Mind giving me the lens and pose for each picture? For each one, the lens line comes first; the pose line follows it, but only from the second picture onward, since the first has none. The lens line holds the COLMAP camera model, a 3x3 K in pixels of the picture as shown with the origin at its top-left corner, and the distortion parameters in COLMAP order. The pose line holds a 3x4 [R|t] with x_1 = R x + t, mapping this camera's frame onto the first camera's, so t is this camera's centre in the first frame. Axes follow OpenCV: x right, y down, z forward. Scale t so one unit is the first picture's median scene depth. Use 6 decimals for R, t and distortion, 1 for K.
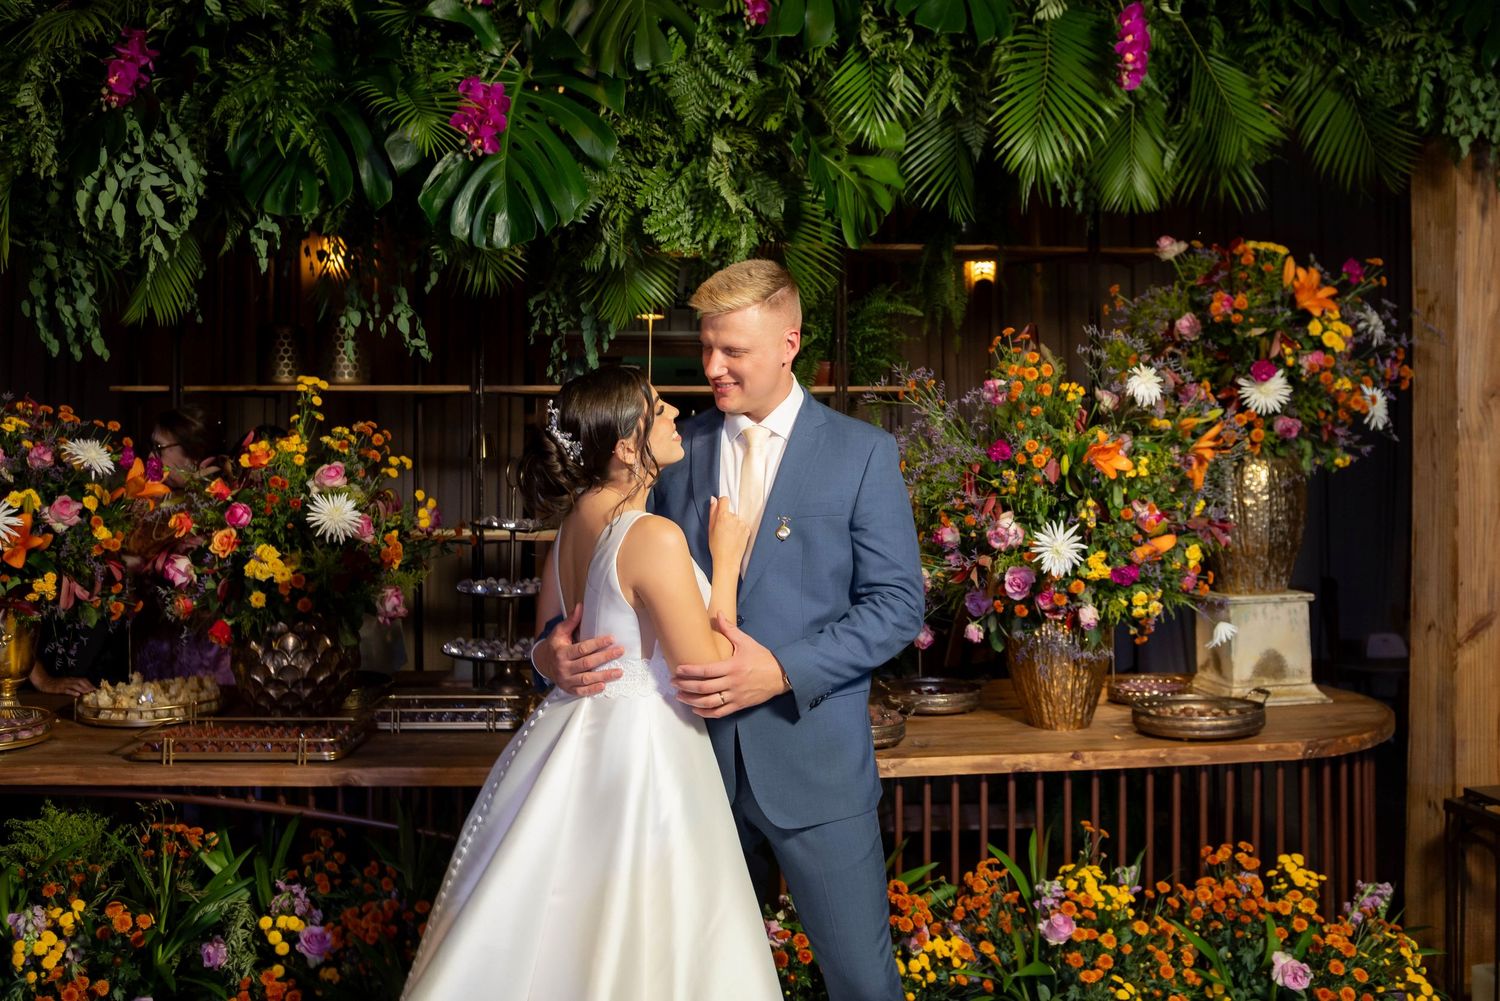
lens RADIAL K [[1238.7, 0, 762.6], [0, 1238.7, 429.7], [0, 0, 1]] dist [-0.051605, -0.005174]
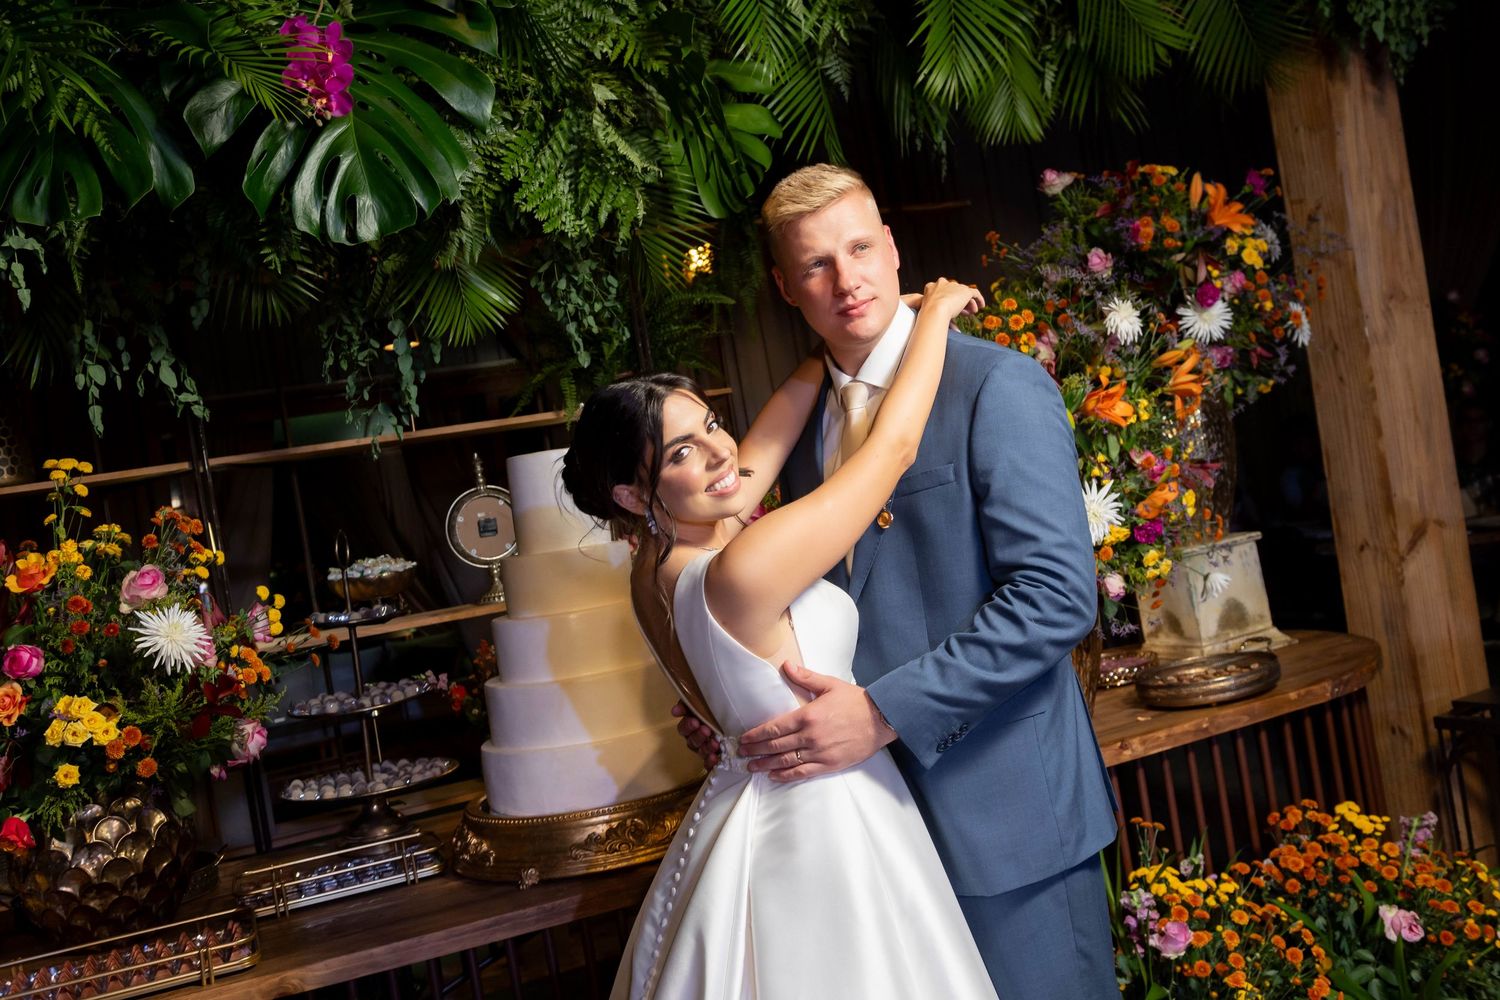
lens RADIAL K [[1403.4, 0, 760.5], [0, 1403.4, 461.8], [0, 0, 1]] dist [-0.011342, -0.013534]
pose [[0.940344, -0.149481, 0.305627, -0.255964], [0.153378, 0.988102, 0.011367, 0.012565], [-0.303690, 0.036188, 0.952083, 0.110821]]
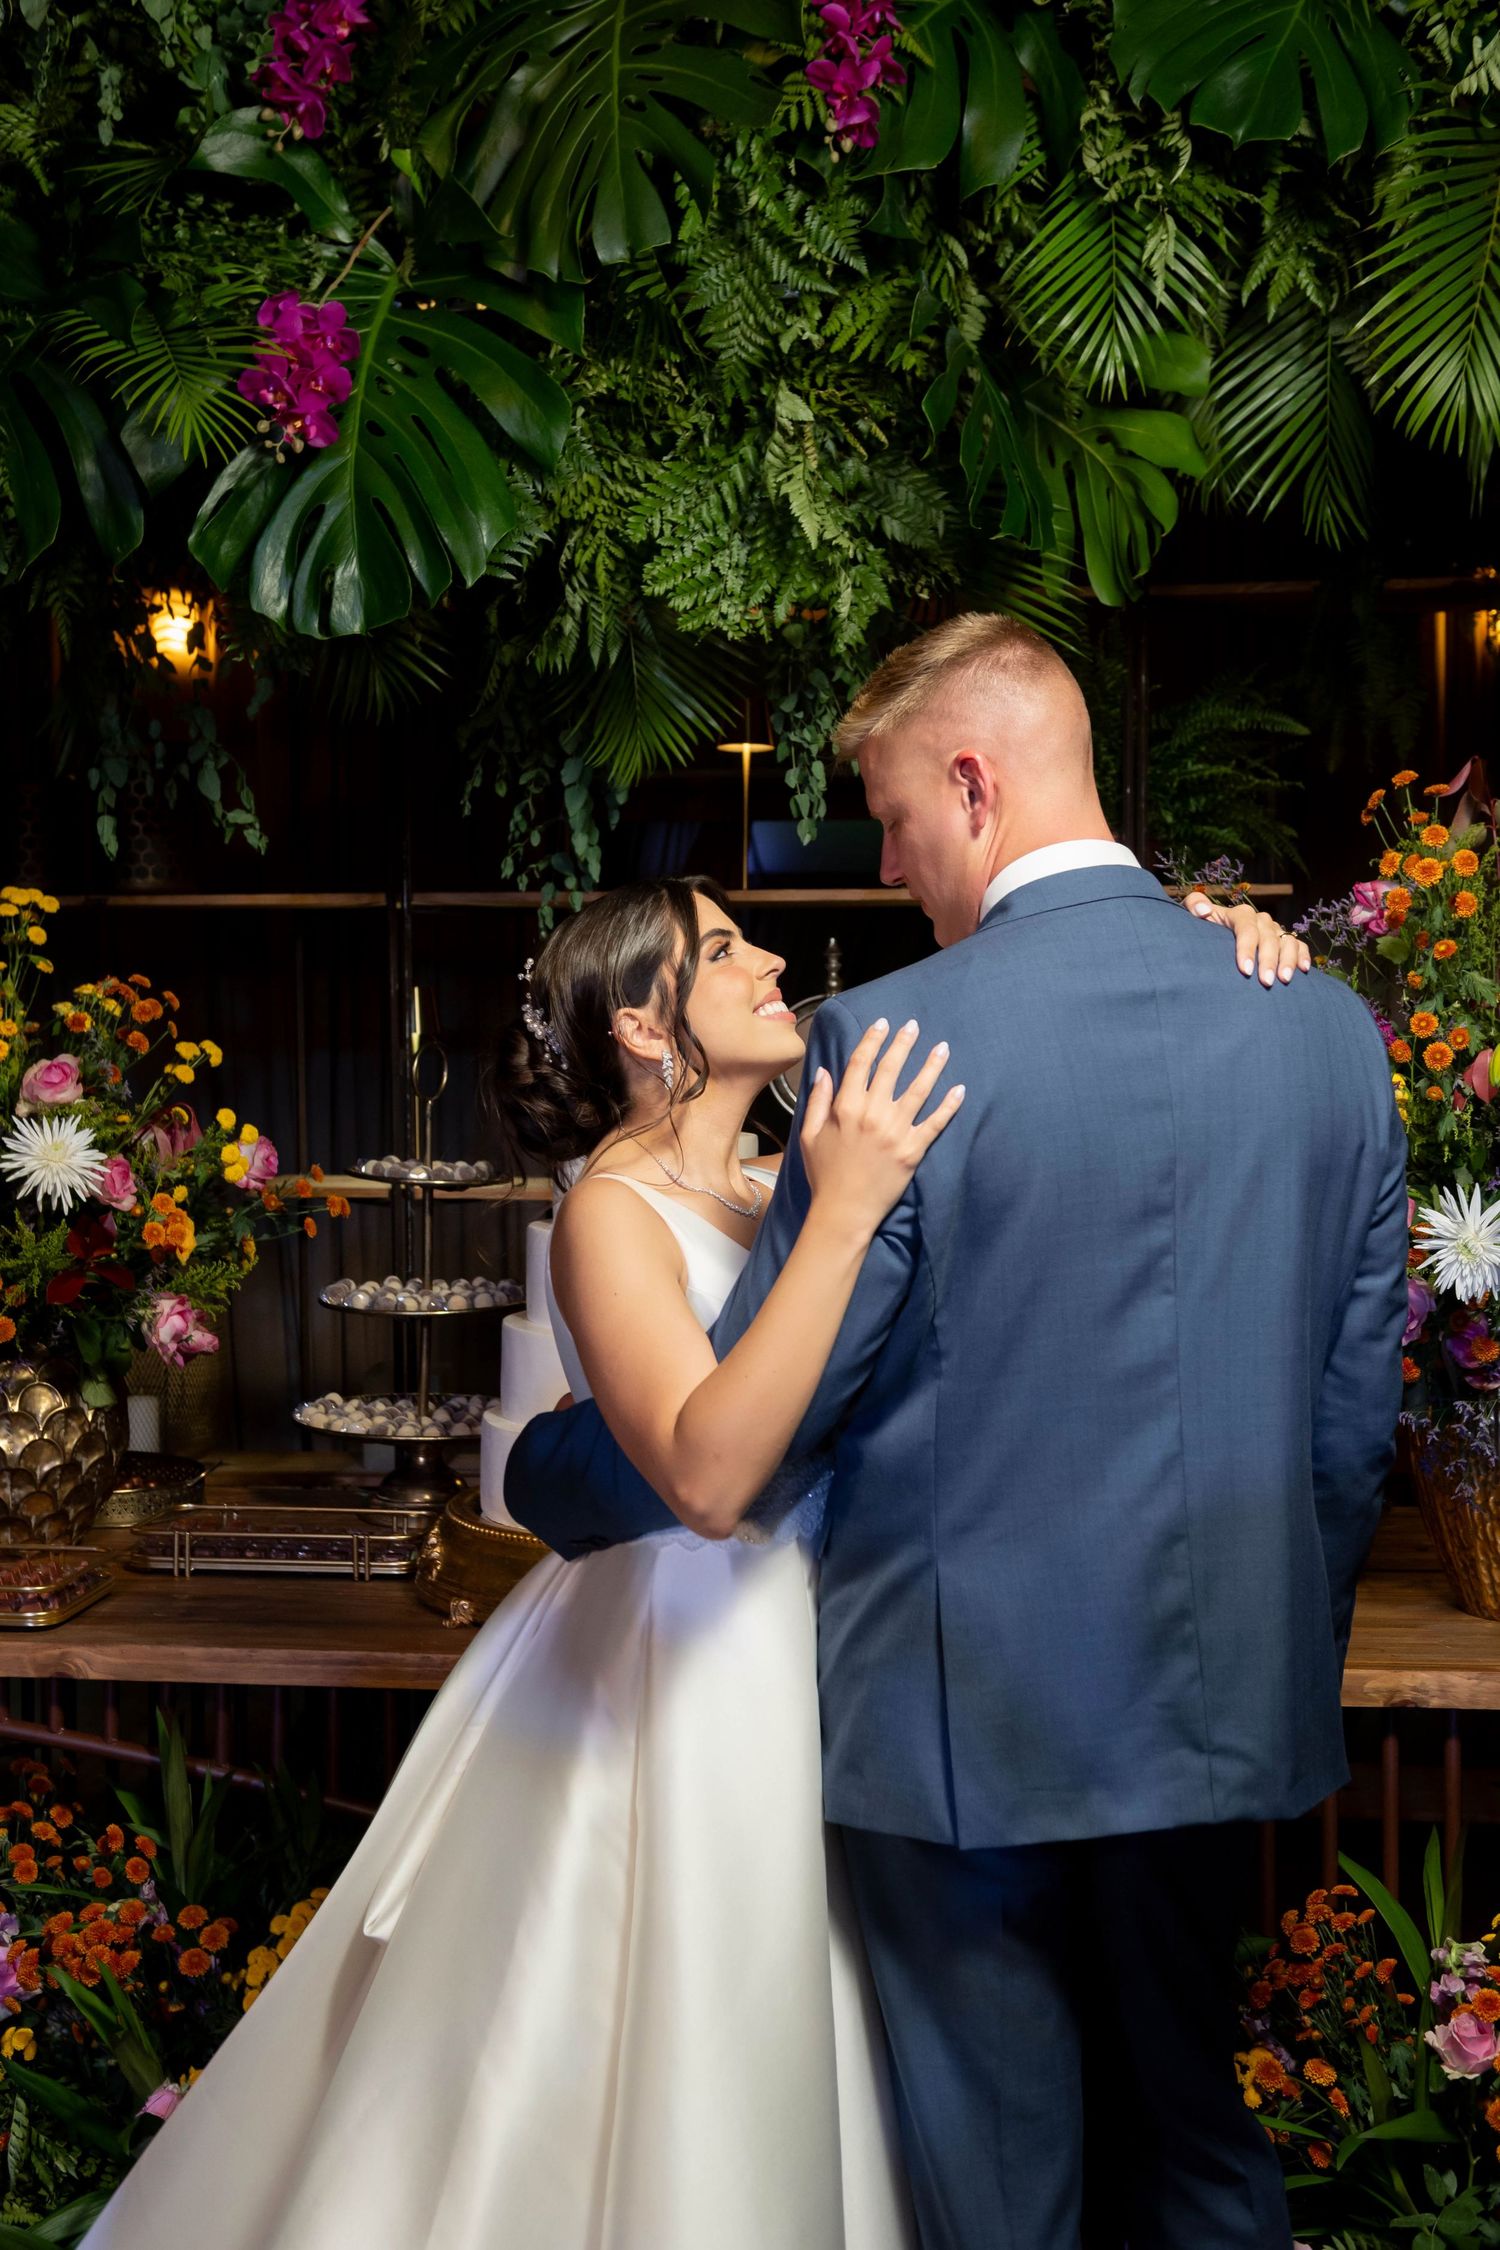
lens RADIAL K [[2562.0, 0, 692.9], [0, 2562.0, 1074.5], [0, 0, 1]] dist [0.047255, 0.012723]
pose [[0.984328, 0.001987, -0.176339, 0.108681], [0.006286, 0.998906, 0.046342, -0.014298], [0.176238, -0.046725, 0.983238, -0.019624]]
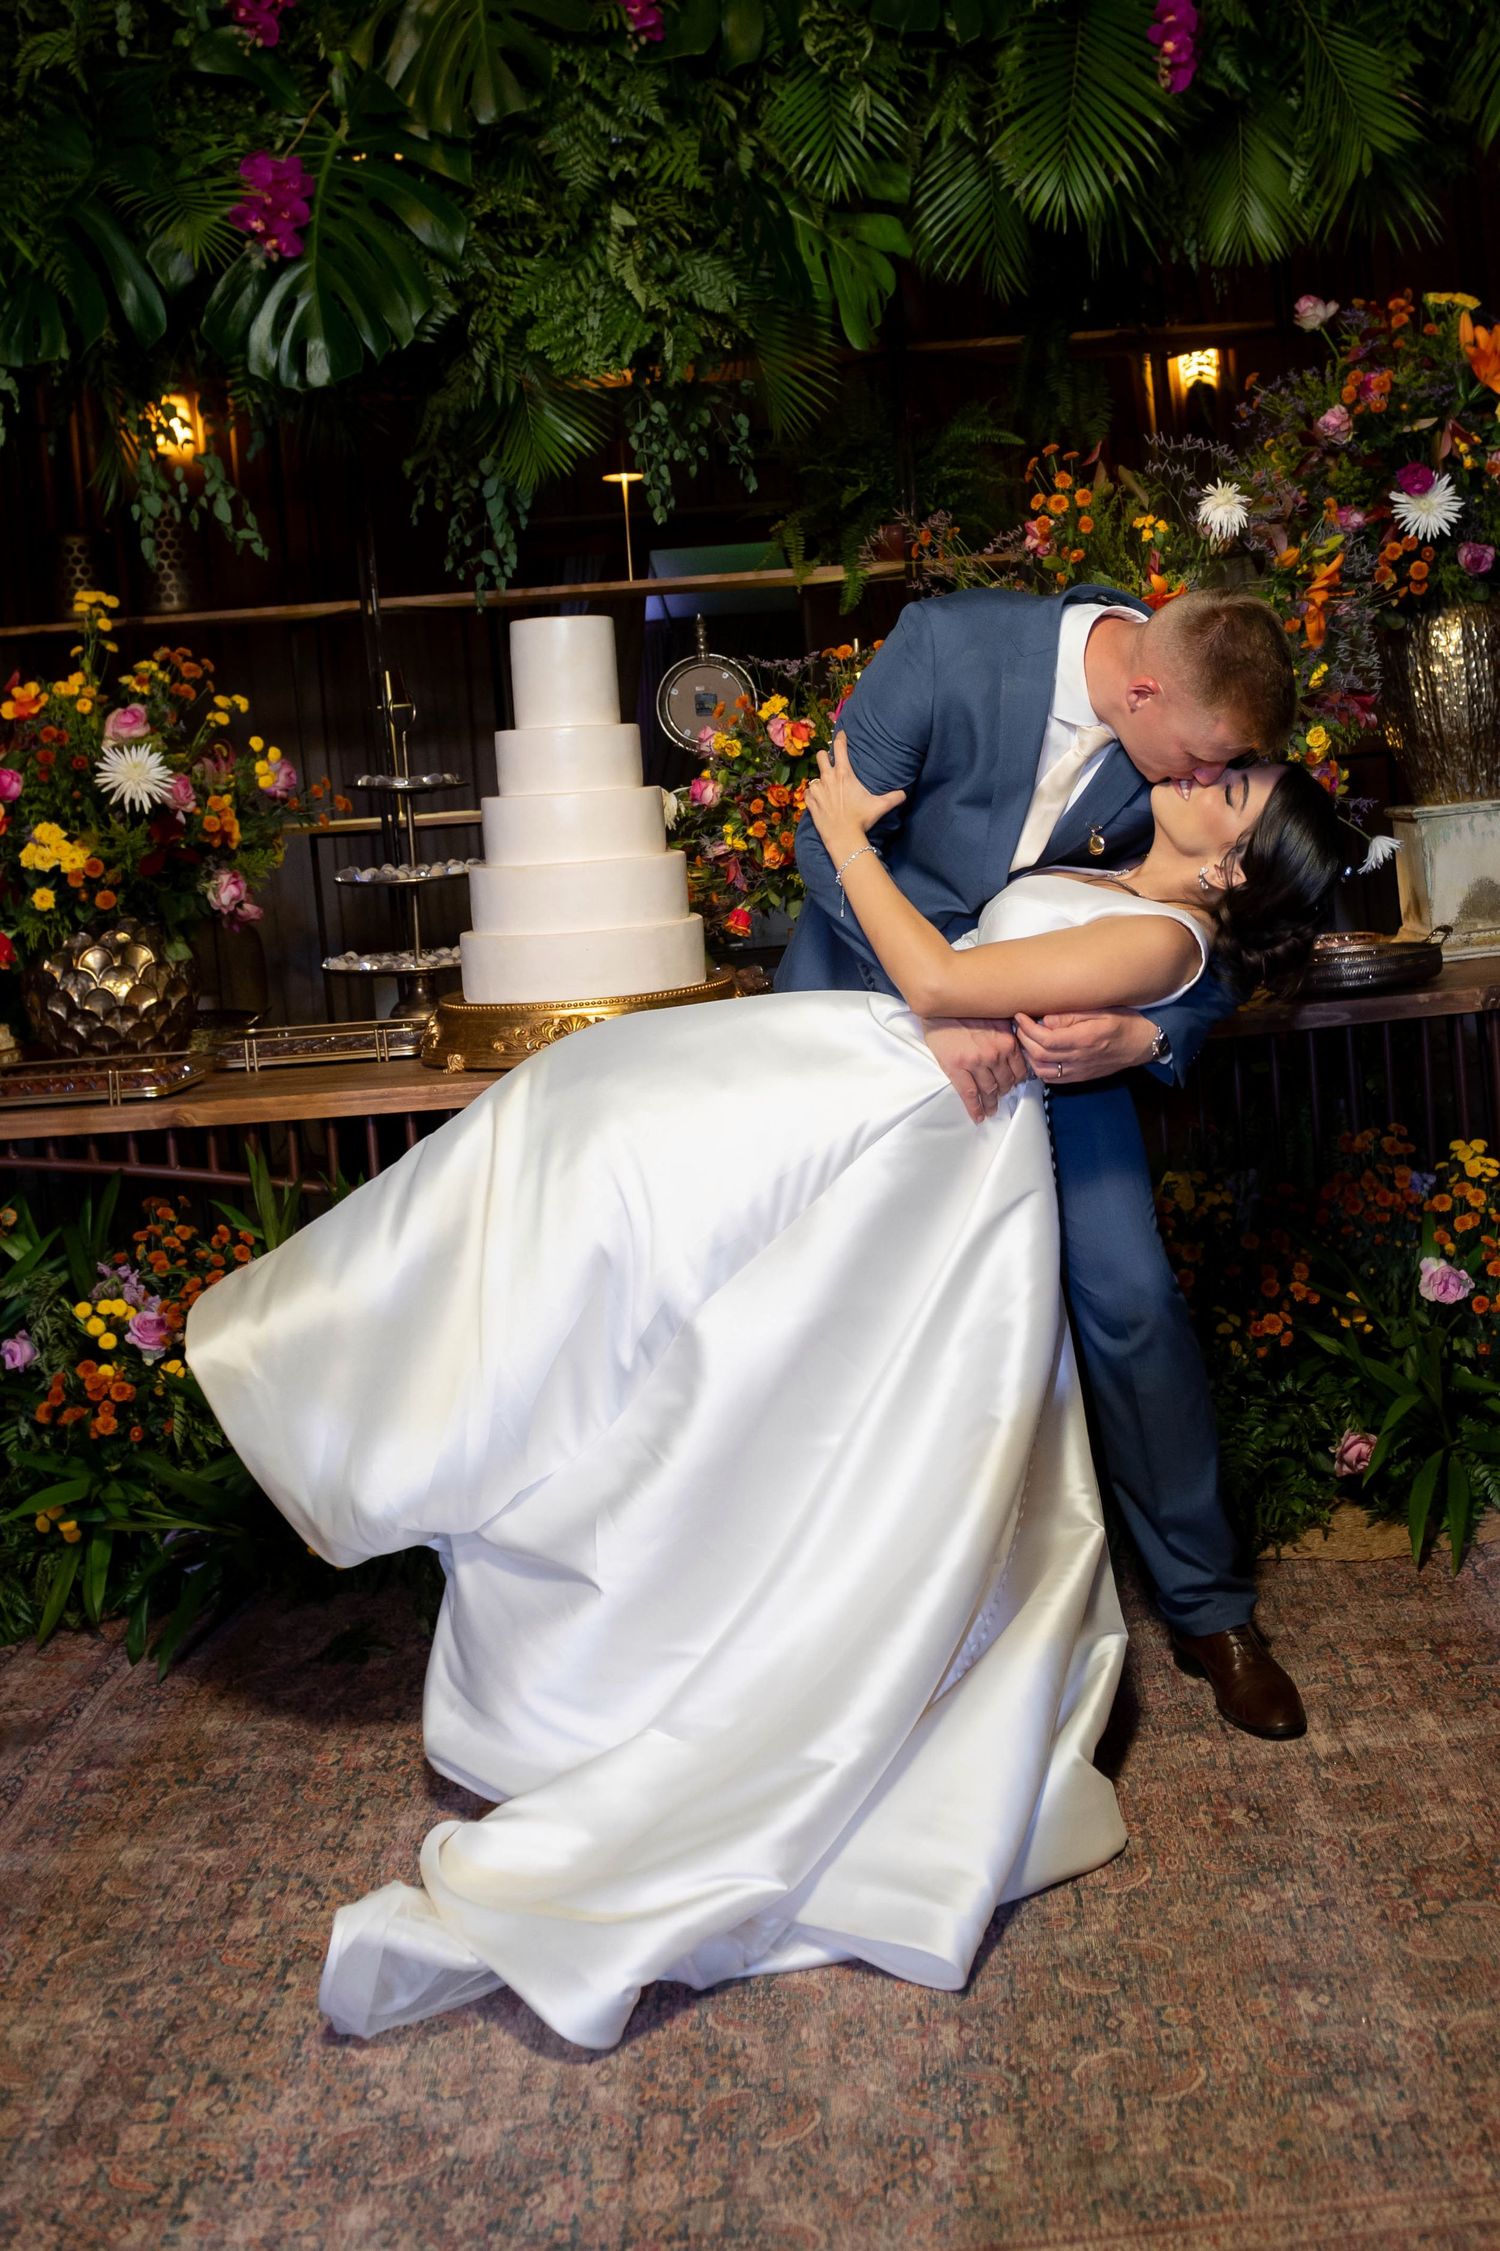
lens RADIAL K [[2156.5, 0, 992.6], [0, 2156.5, 845.5], [0, 0, 1]] dist [-0.050326, -0.004905]
pose [[0.997196, -0.073277, -0.015193, 0.174139], [0.074208, 0.994477, 0.074213, 0.054502], [0.009670, -0.075133, 0.997127, -0.260414]]
